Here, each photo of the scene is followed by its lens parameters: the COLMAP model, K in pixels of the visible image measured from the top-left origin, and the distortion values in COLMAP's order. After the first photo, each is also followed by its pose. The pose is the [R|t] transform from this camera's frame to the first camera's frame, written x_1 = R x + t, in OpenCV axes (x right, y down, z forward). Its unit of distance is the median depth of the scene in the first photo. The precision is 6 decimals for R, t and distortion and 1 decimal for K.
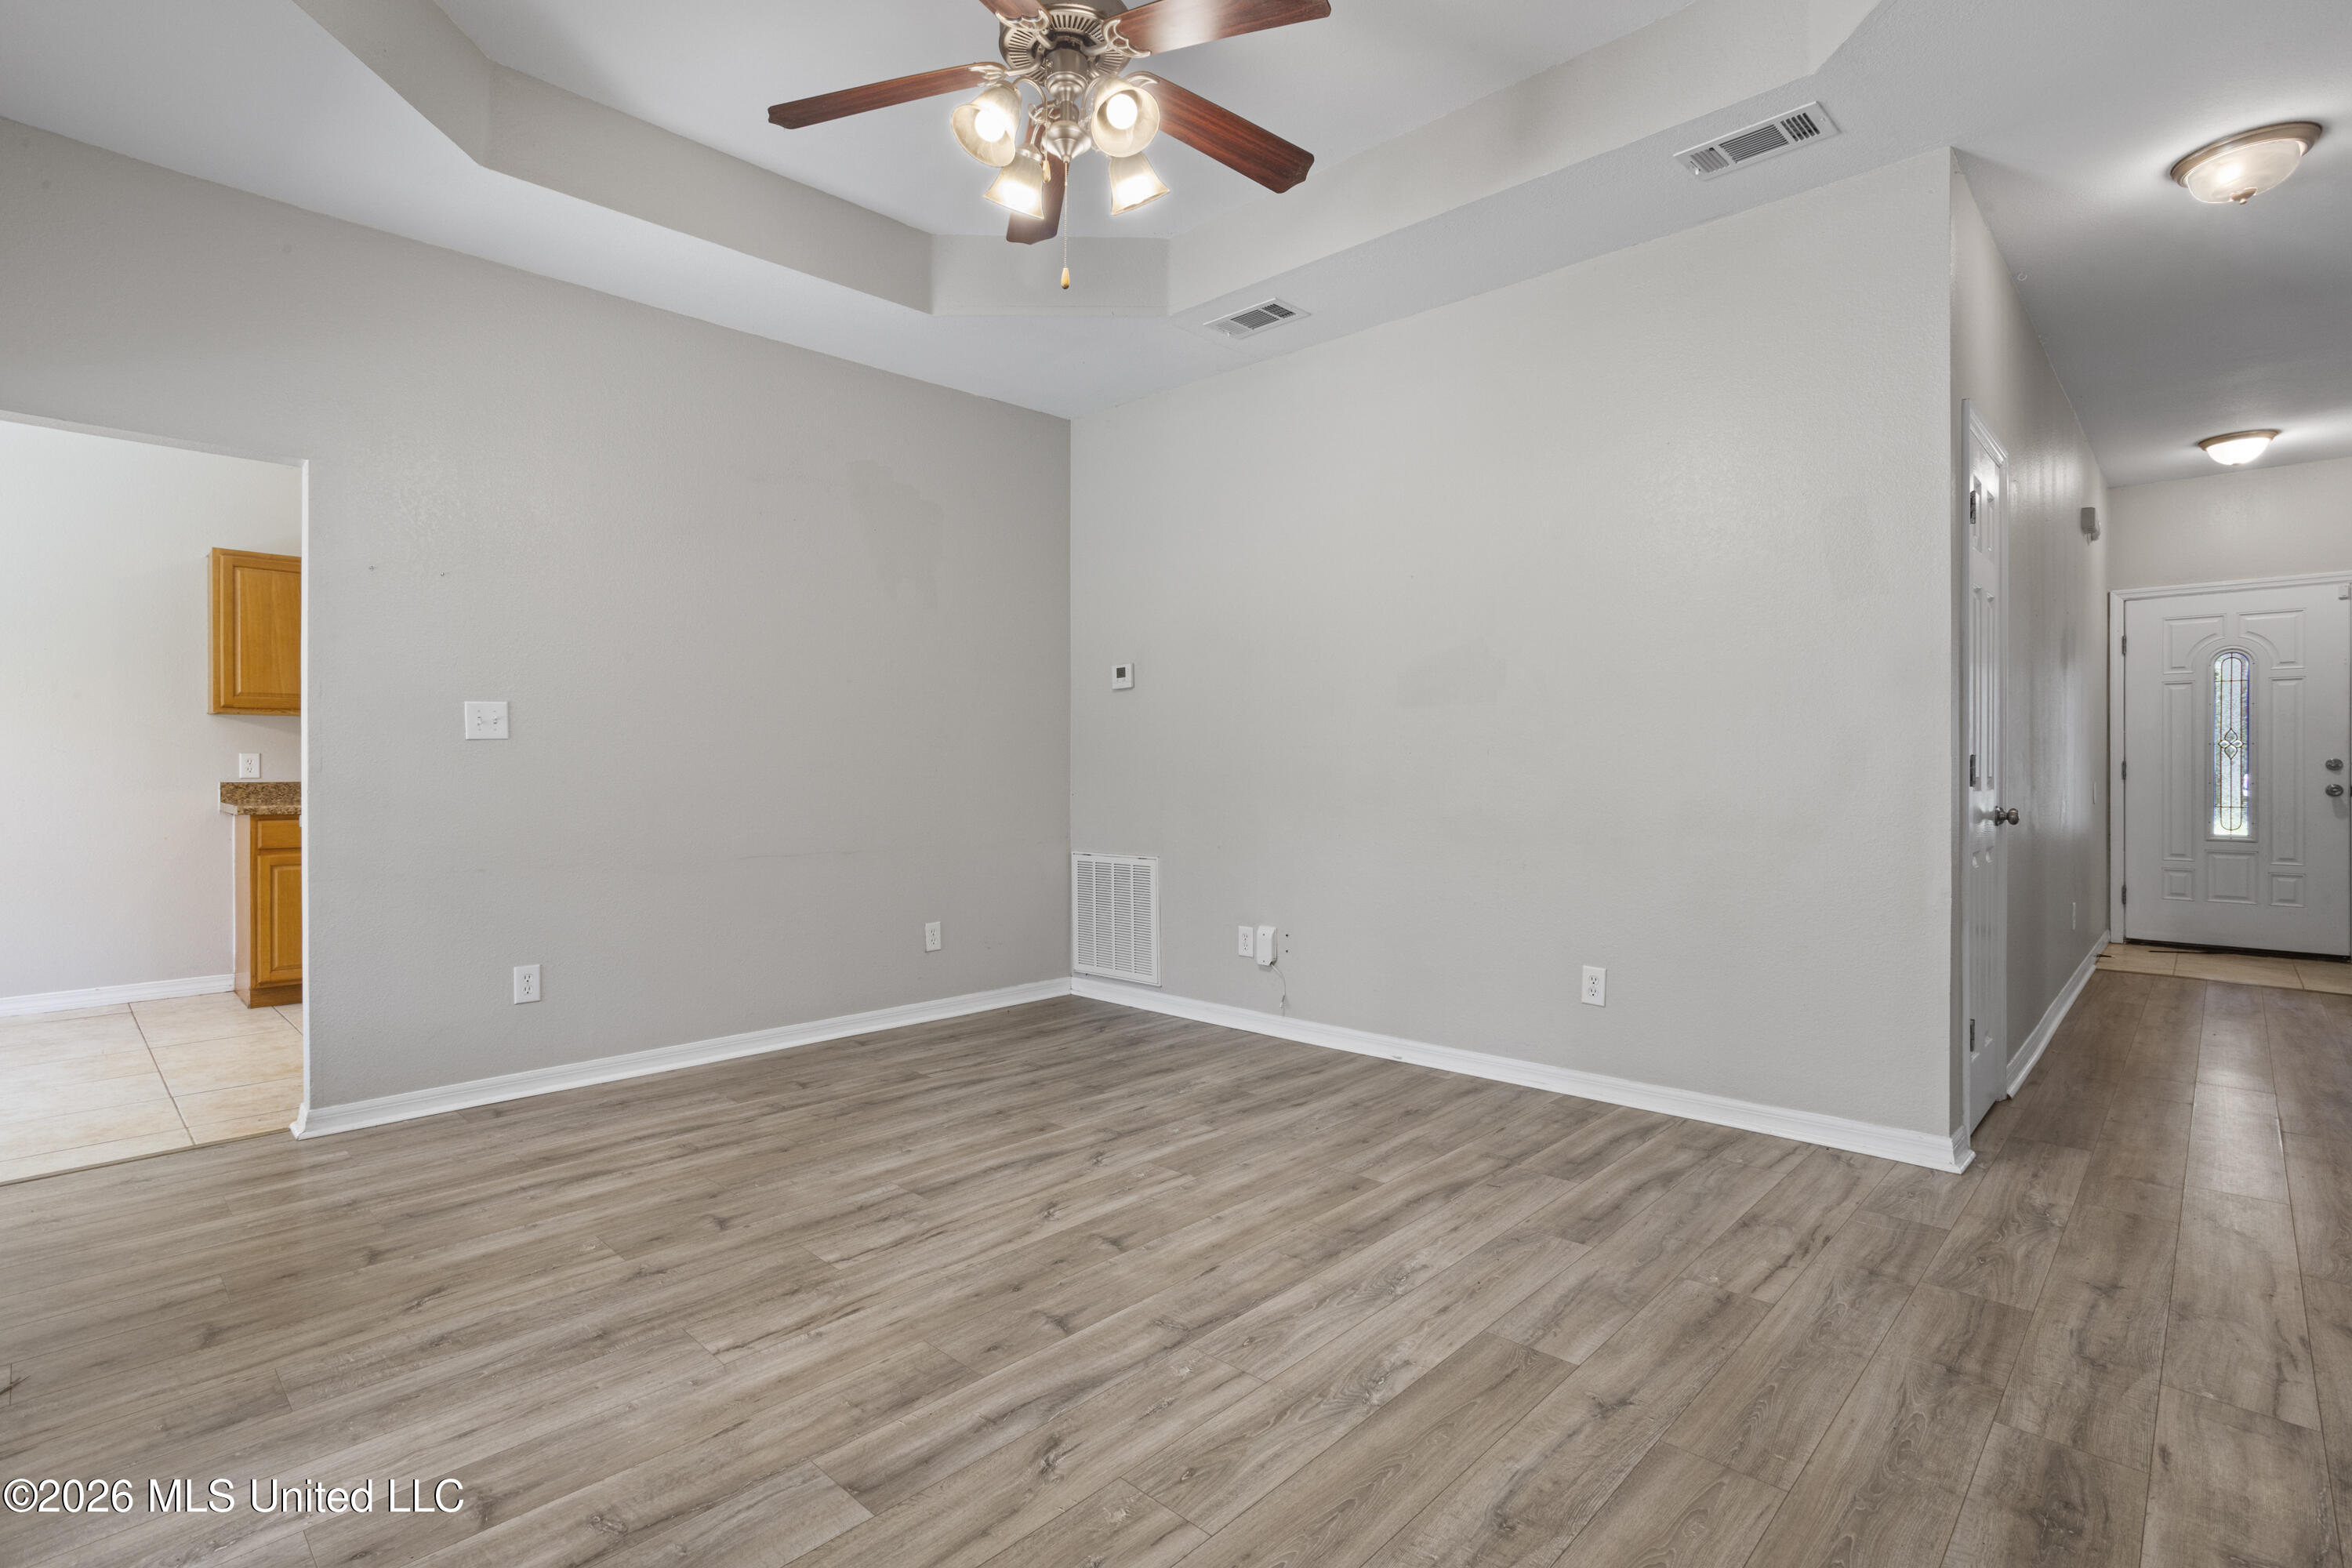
lens RADIAL K [[1126.3, 0, 1160.3], [0, 1126.3, 769.0], [0, 0, 1]] dist [-0.051381, 0.031312]
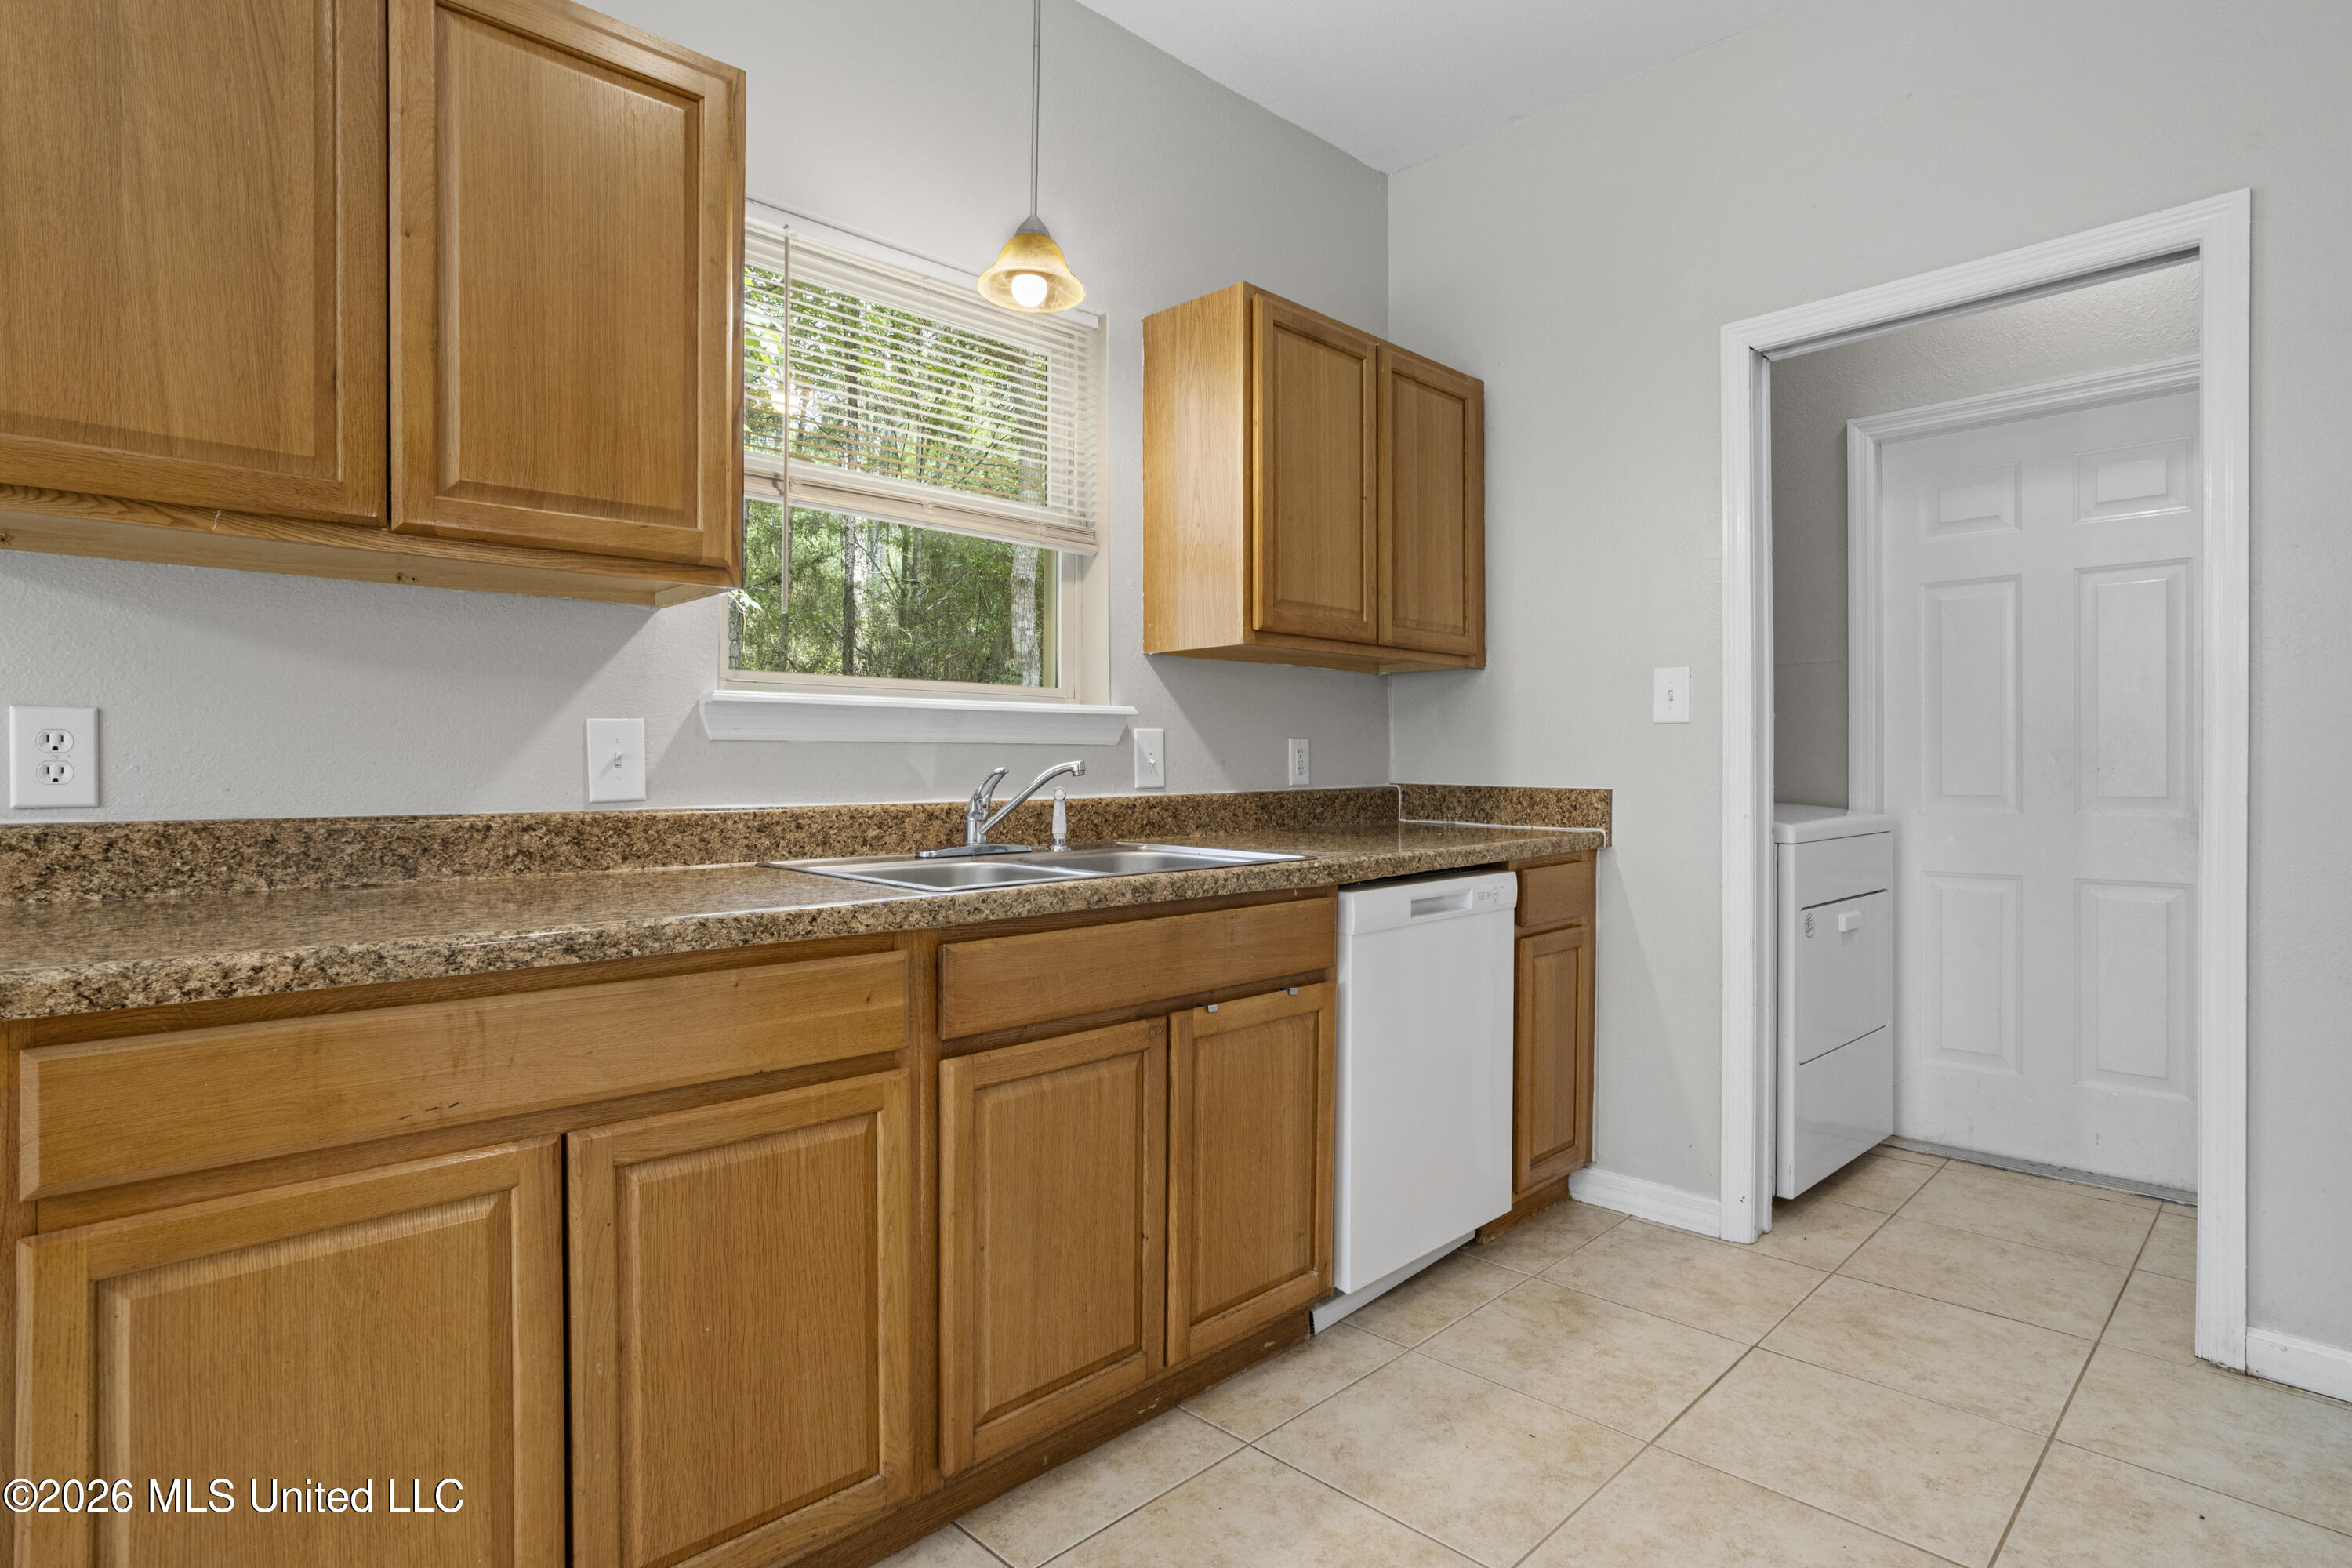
lens RADIAL K [[1214.3, 0, 1168.6], [0, 1214.3, 778.8], [0, 0, 1]] dist [-0.052457, 0.028231]
pose [[0.999674, -0.001498, -0.025499, -1.097775], [0.001667, 0.999977, 0.006630, 0.001238], [0.025488, -0.006670, 0.999653, 1.428722]]
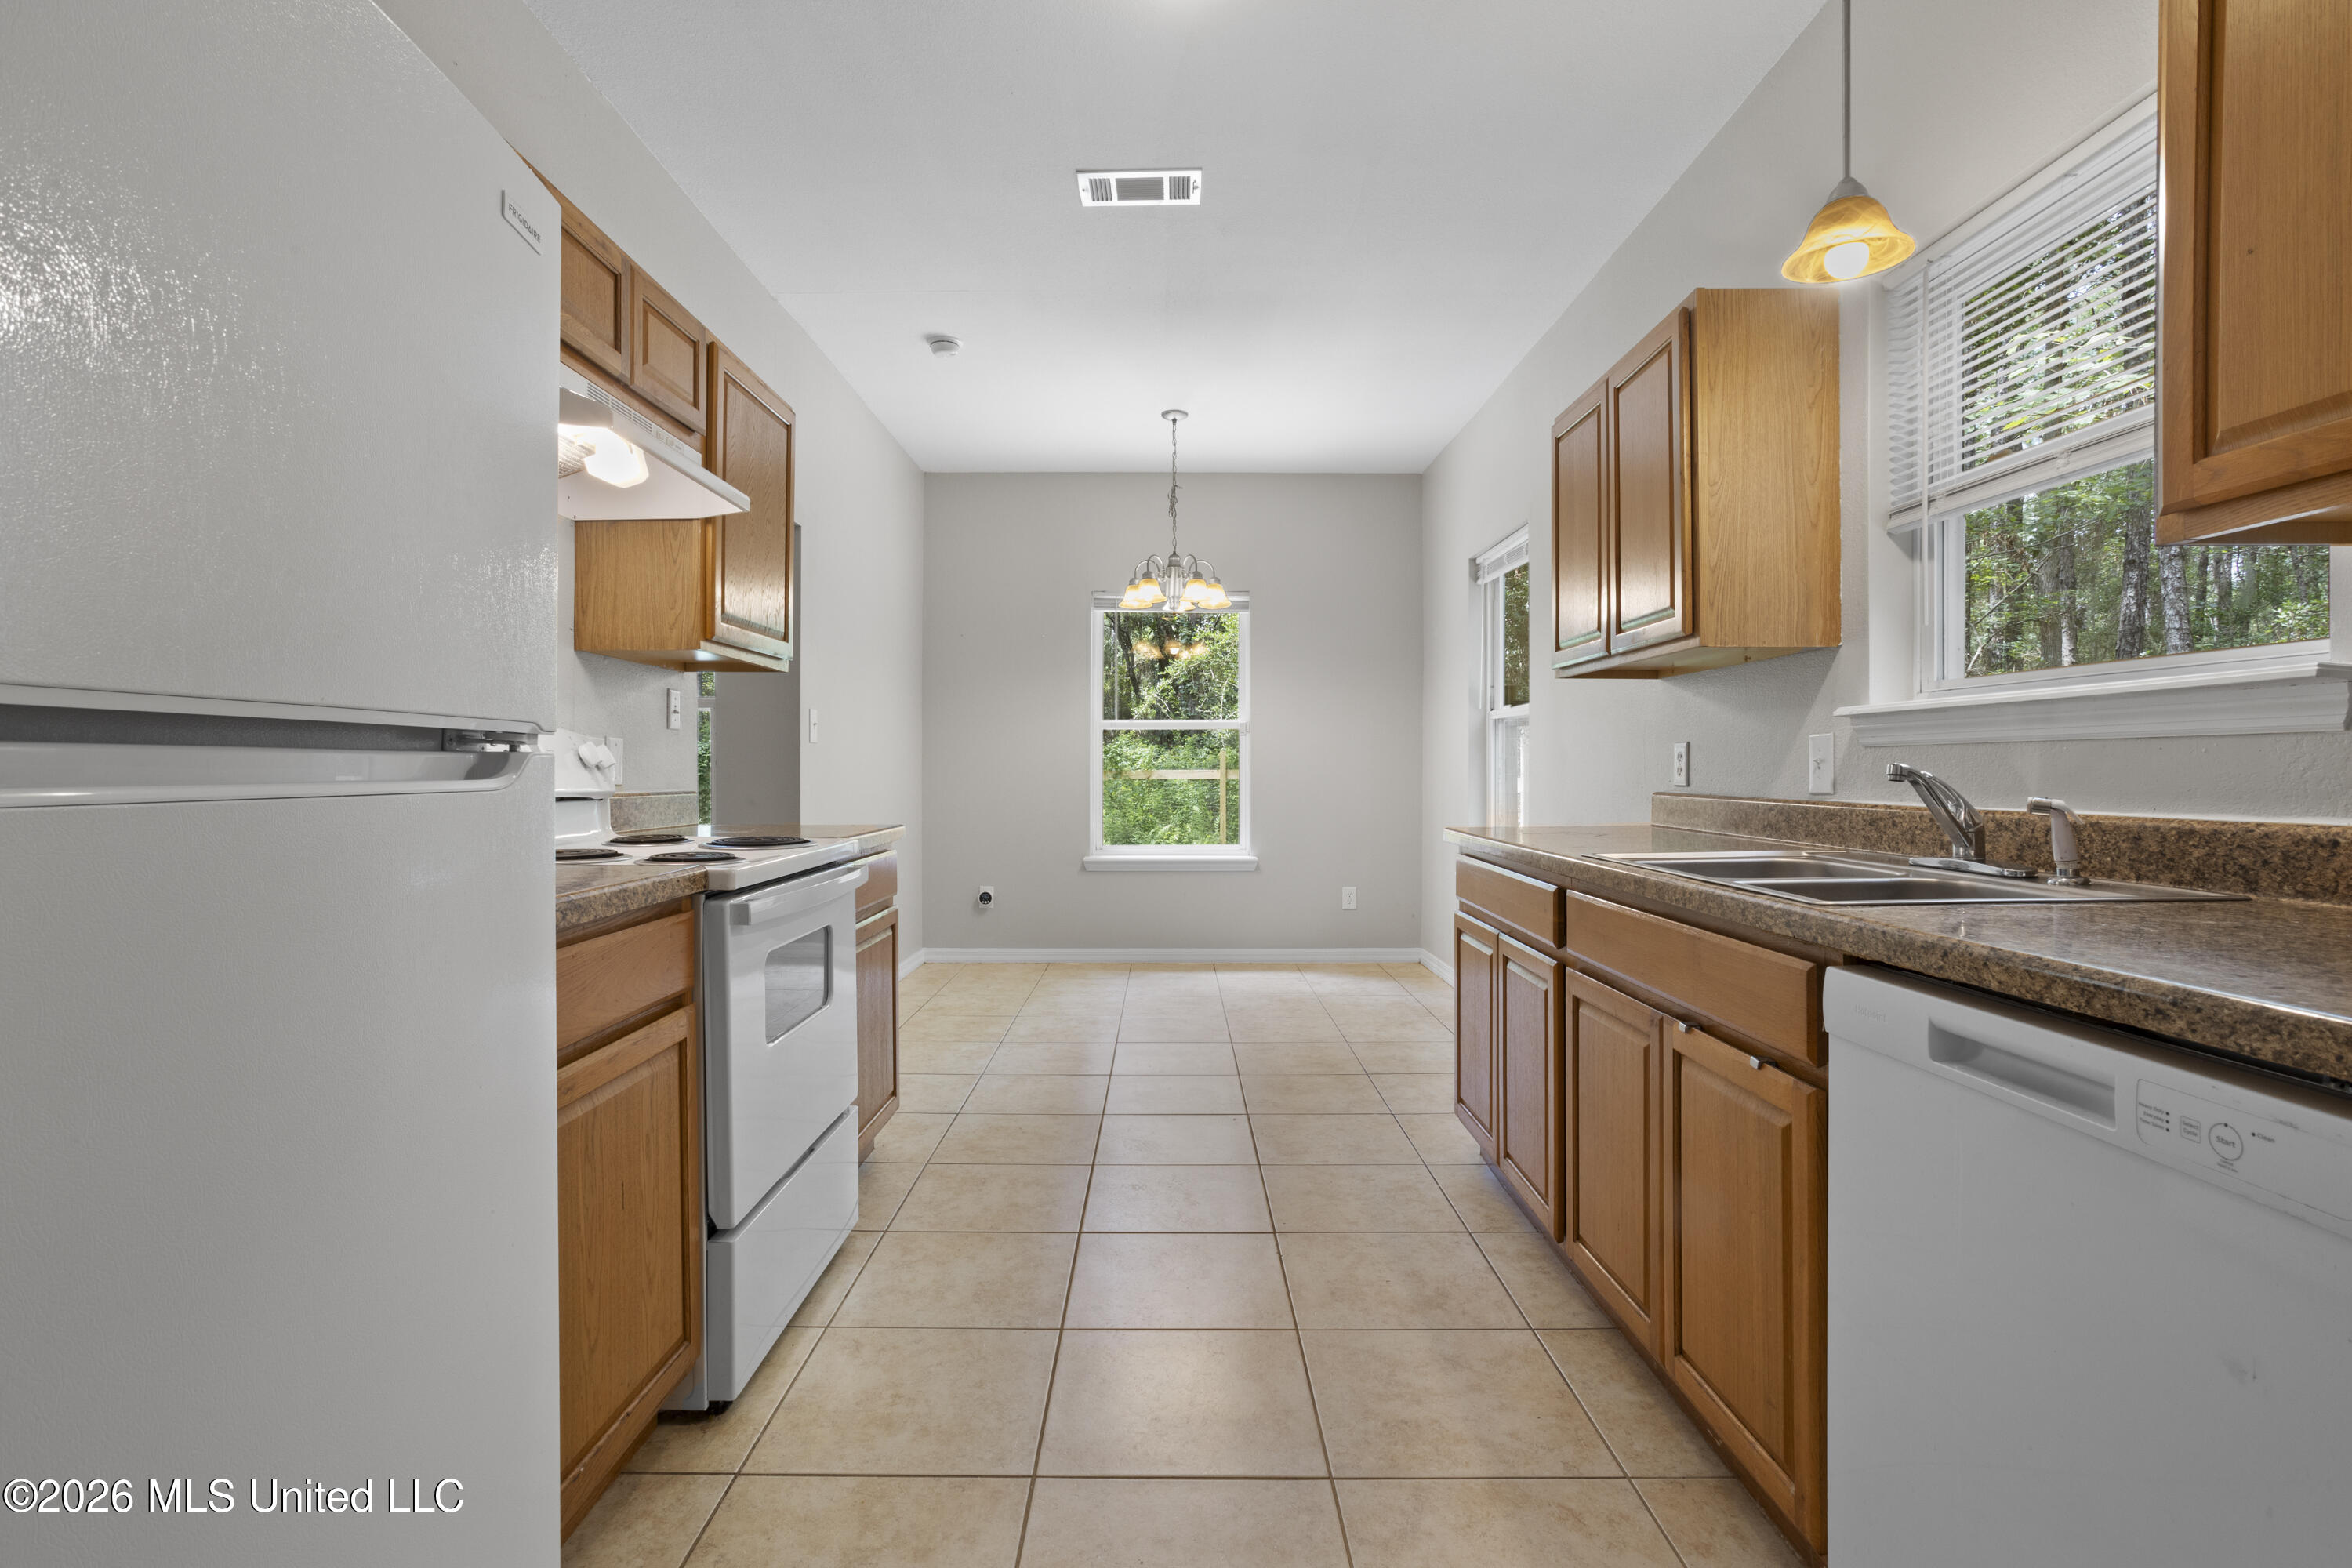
lens RADIAL K [[1125.9, 0, 1175.0], [0, 1125.9, 771.8], [0, 0, 1]] dist [-0.051328, 0.029556]
pose [[-0.717535, -0.000245, -0.696523, -0.793676], [-0.000642, 1.000000, 0.000310, -0.000088], [0.696522, 0.000670, -0.717535, 2.032121]]
